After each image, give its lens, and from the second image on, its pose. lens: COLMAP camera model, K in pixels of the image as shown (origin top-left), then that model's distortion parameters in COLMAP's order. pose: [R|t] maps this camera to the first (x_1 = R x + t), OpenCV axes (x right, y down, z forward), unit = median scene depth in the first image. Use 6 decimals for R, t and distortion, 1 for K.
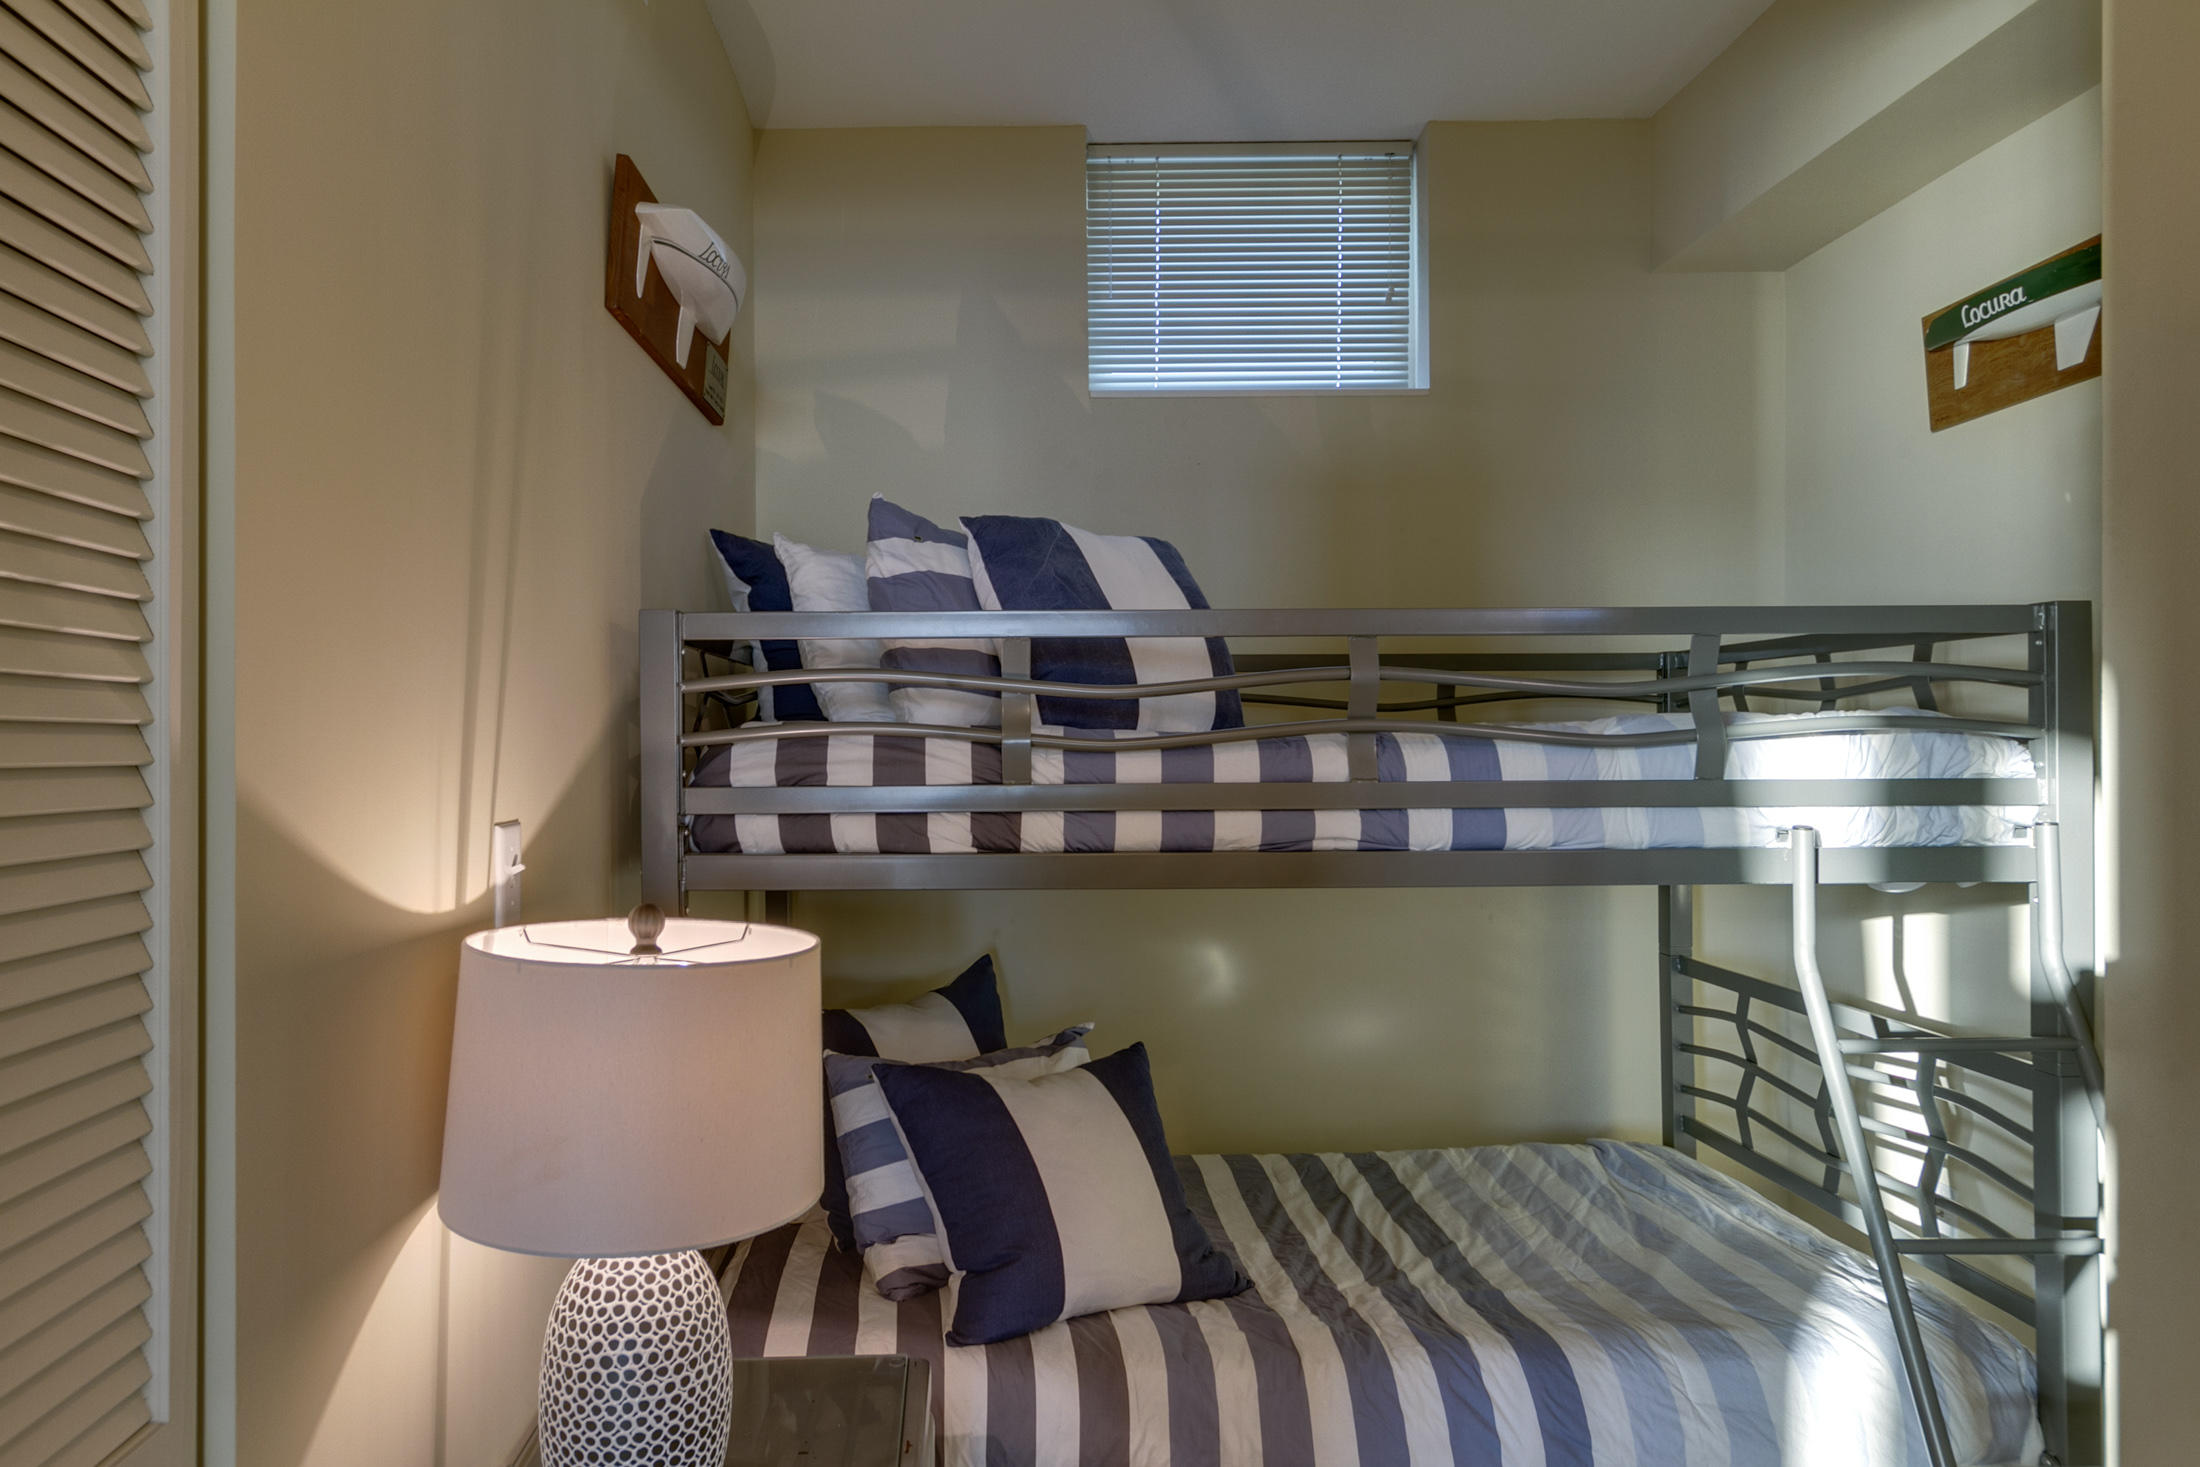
lens RADIAL K [[1213.7, 0, 1099.0], [0, 1213.7, 749.0], [0, 0, 1]] dist [0.002014, -0.000014]
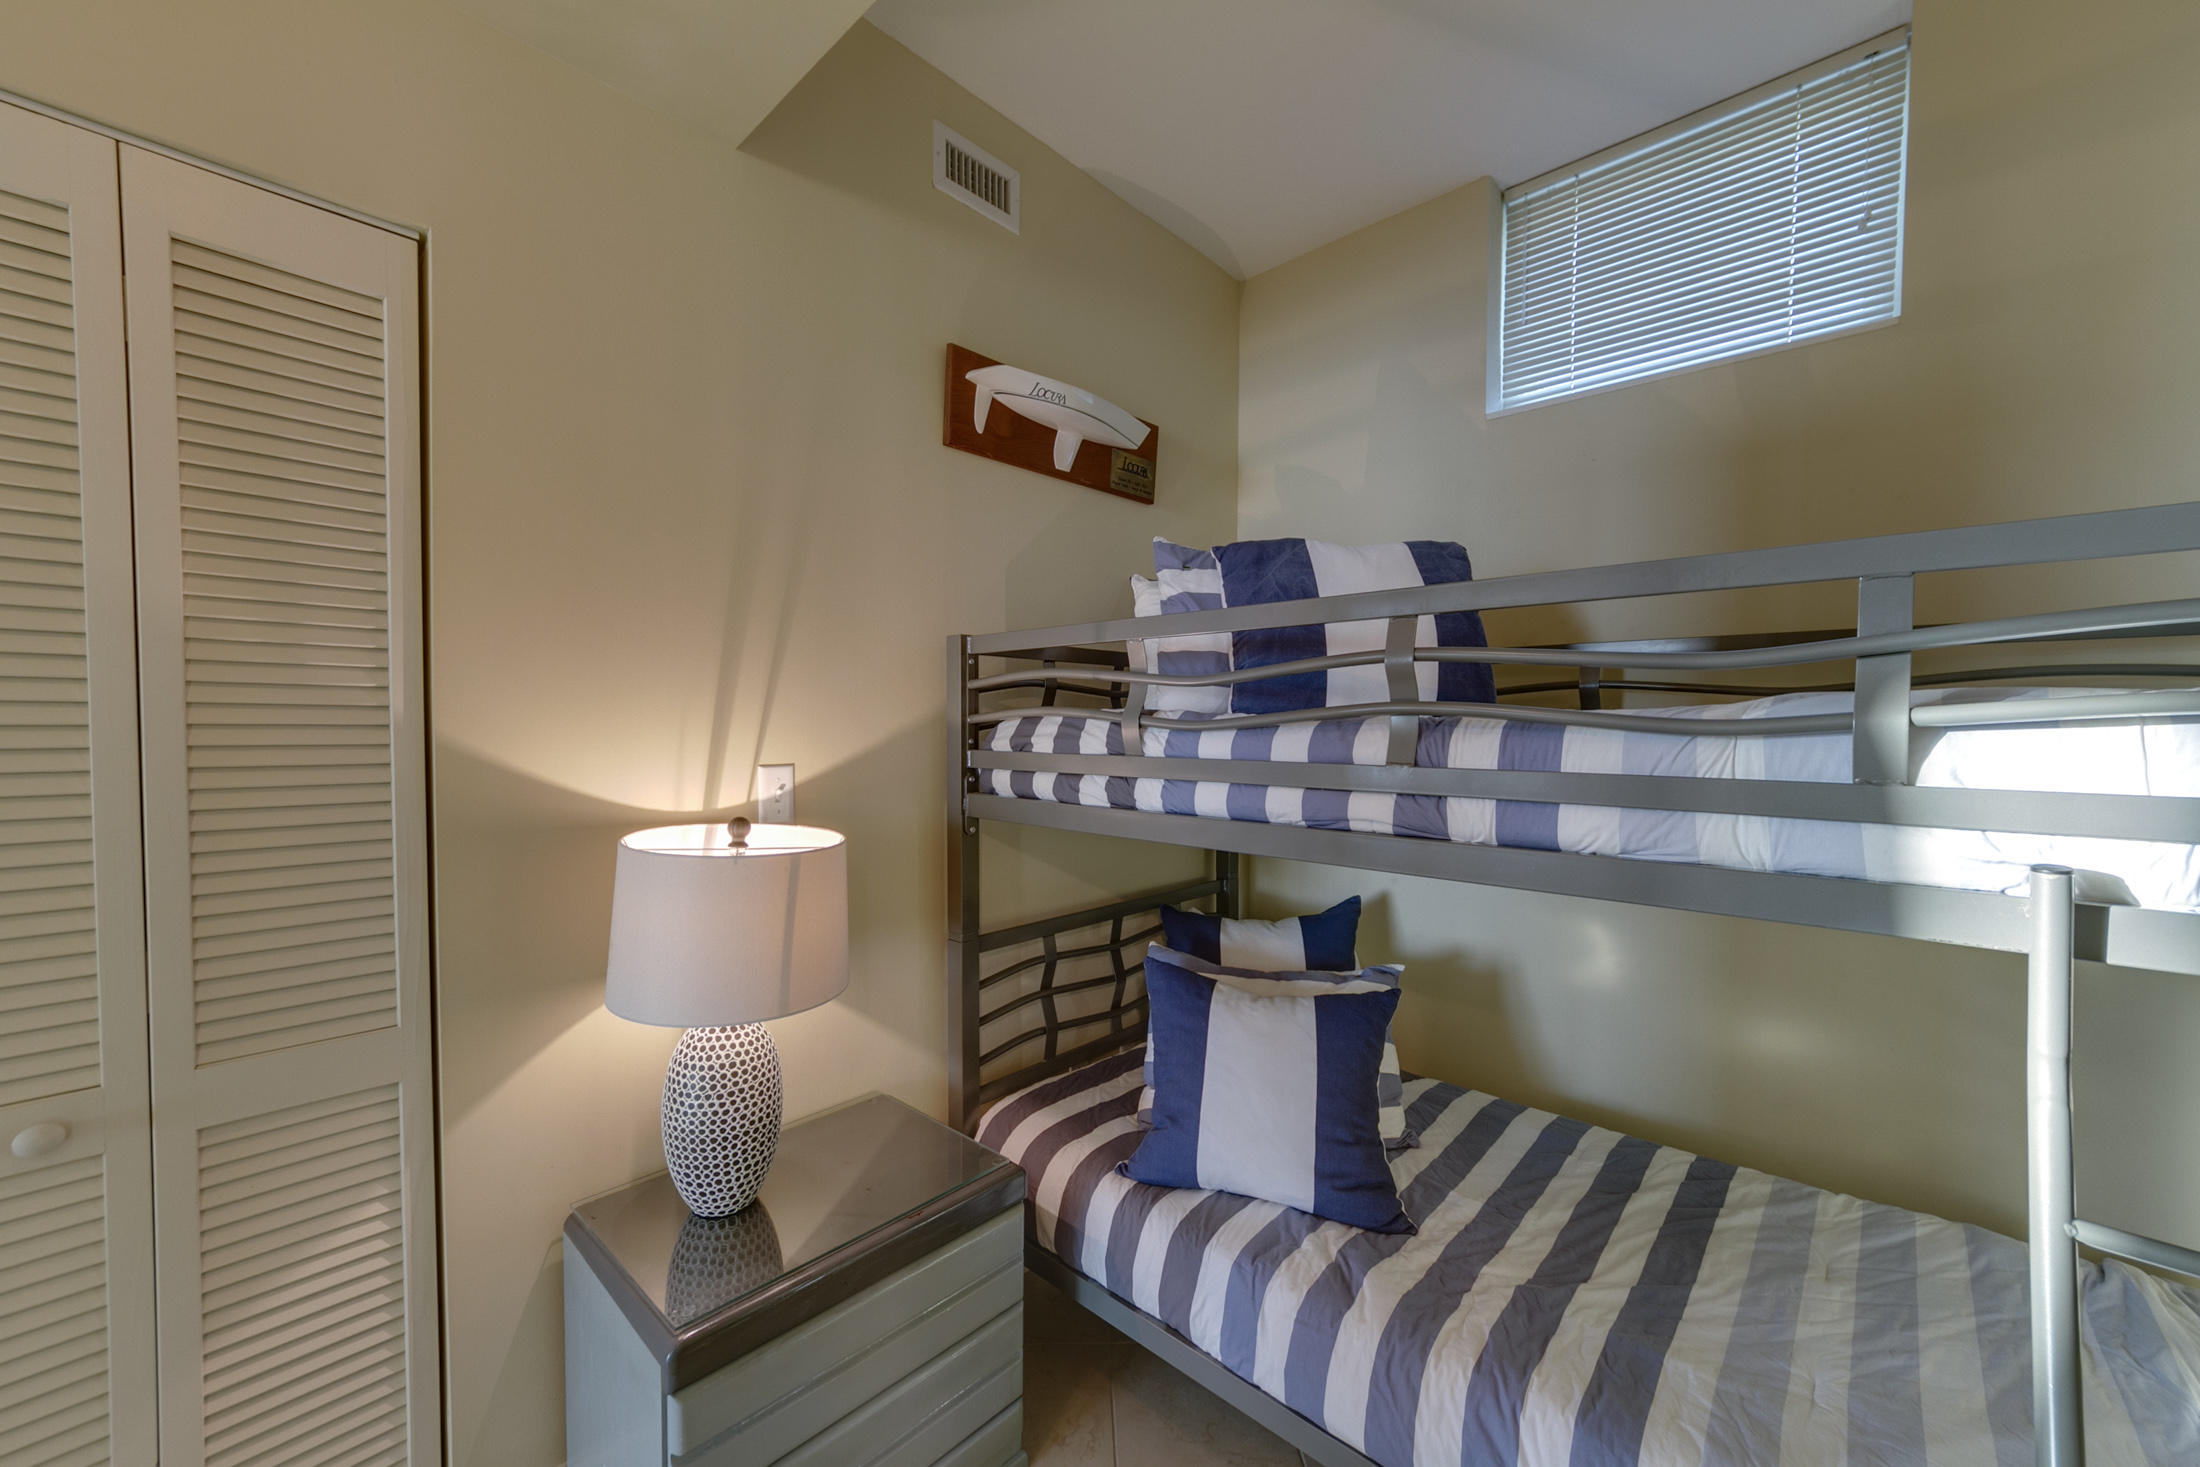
lens RADIAL K [[832.1, 0, 1091.2], [0, 832.1, 753.9], [0, 0, 1]] dist [-0.000466, -0.000094]
pose [[0.730926, 0.035336, -0.681541, 0.489064], [-0.014768, 0.999244, 0.035970, -0.003207], [0.682297, -0.016227, 0.730895, 0.333259]]
